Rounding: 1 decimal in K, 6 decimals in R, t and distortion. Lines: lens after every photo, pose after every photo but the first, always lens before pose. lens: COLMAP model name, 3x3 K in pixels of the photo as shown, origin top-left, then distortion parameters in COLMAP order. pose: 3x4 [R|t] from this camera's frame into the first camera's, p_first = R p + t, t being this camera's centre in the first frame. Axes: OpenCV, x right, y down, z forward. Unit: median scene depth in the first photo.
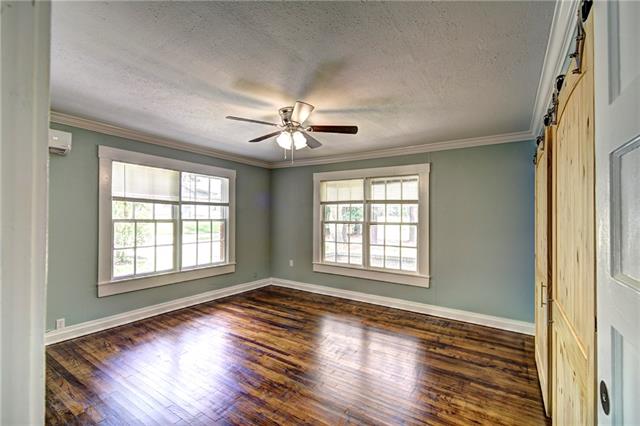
lens RADIAL K [[289.3, 0, 319.6], [0, 289.3, 214.5], [0, 0, 1]] dist [-0.000262, -0.000104]
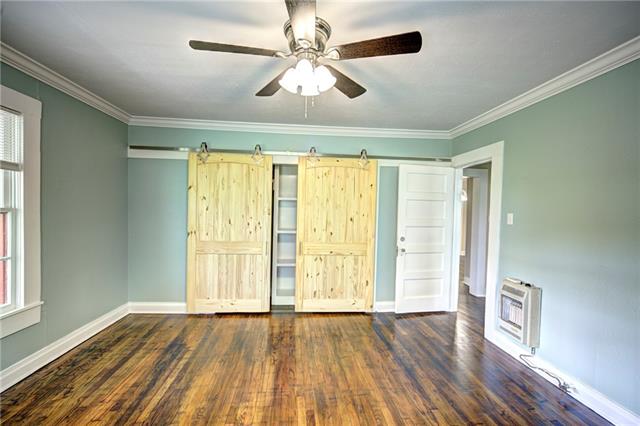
lens RADIAL K [[289.3, 0, 320.5], [0, 289.3, 213.2], [0, 0, 1]] dist [-0.000262, -0.000104]
pose [[-0.632873, -0.037116, 0.773365, -0.517521], [-0.035046, 0.999200, 0.019275, 0.010925], [-0.773462, -0.014904, -0.633668, 1.189852]]
